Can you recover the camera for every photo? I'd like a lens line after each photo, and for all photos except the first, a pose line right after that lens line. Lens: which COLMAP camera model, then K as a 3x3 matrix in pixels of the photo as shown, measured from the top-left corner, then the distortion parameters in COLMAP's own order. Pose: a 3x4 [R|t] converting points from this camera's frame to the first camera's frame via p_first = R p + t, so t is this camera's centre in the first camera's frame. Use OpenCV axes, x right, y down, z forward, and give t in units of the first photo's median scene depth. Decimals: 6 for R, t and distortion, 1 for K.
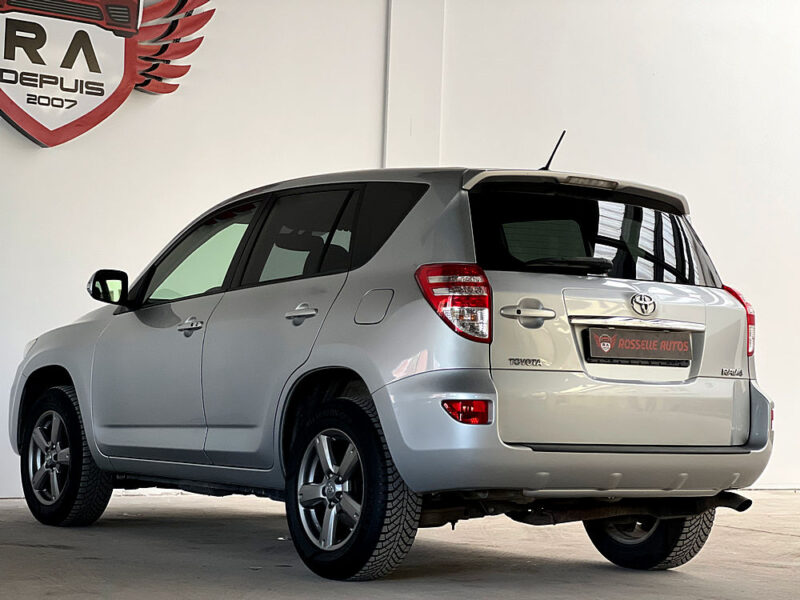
lens RADIAL K [[1793.8, 0, 395.8], [0, 1793.8, 293.7], [0, 0, 1]] dist [0.162900, 0.000000]
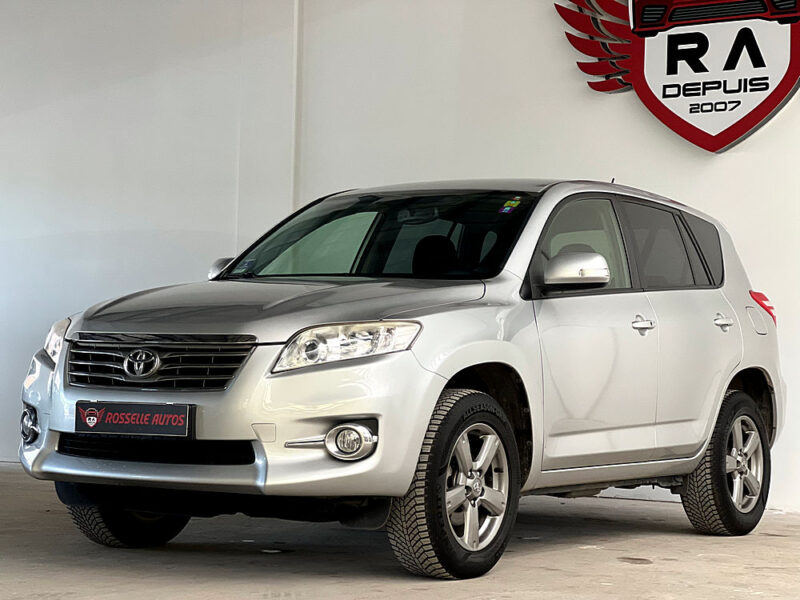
lens RADIAL K [[1793.8, 0, 389.4], [0, 1793.8, 321.6], [0, 0, 1]] dist [0.162900, 0.000000]
pose [[0.371048, -0.051105, -0.927206, 0.672030], [0.038903, 0.998463, -0.039464, 0.045337], [0.927798, -0.021428, 0.372466, 0.464616]]
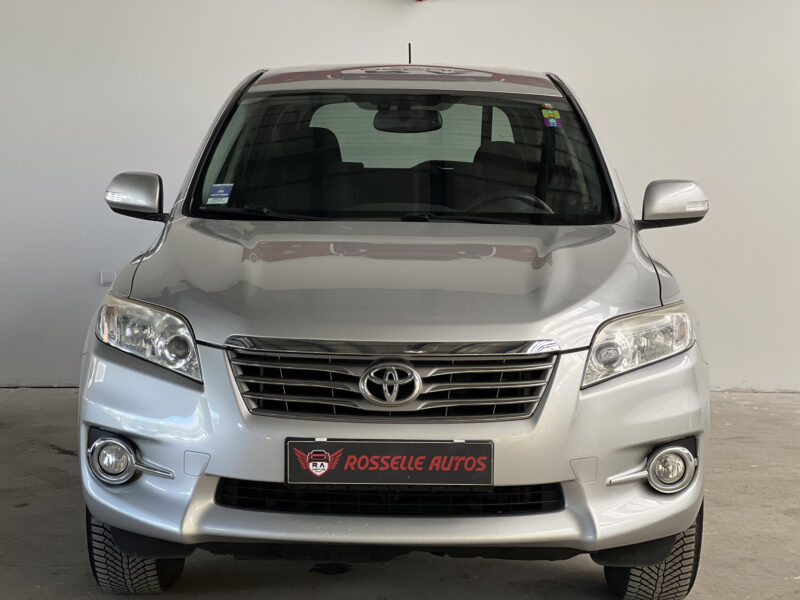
lens RADIAL K [[1793.8, 0, 402.3], [0, 1793.8, 301.3], [0, 0, 1]] dist [0.162900, 0.000000]
pose [[0.812113, 0.031792, -0.582634, 0.329071], [0.047544, 0.991589, 0.120378, -0.041918], [0.581560, -0.125461, 0.803771, 0.261425]]
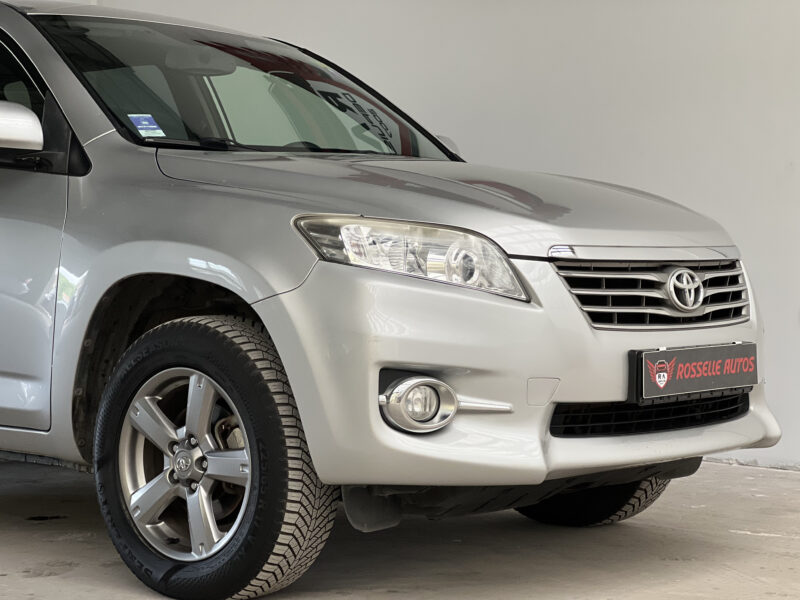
lens RADIAL K [[1793.8, 0, 399.3], [0, 1793.8, 298.1], [0, 0, 1]] dist [0.162900, 0.000000]
pose [[0.967834, -0.039659, 0.248442, -0.104067], [0.018498, 0.996042, 0.086939, -0.004361], [-0.250907, -0.079547, 0.964737, 0.219099]]
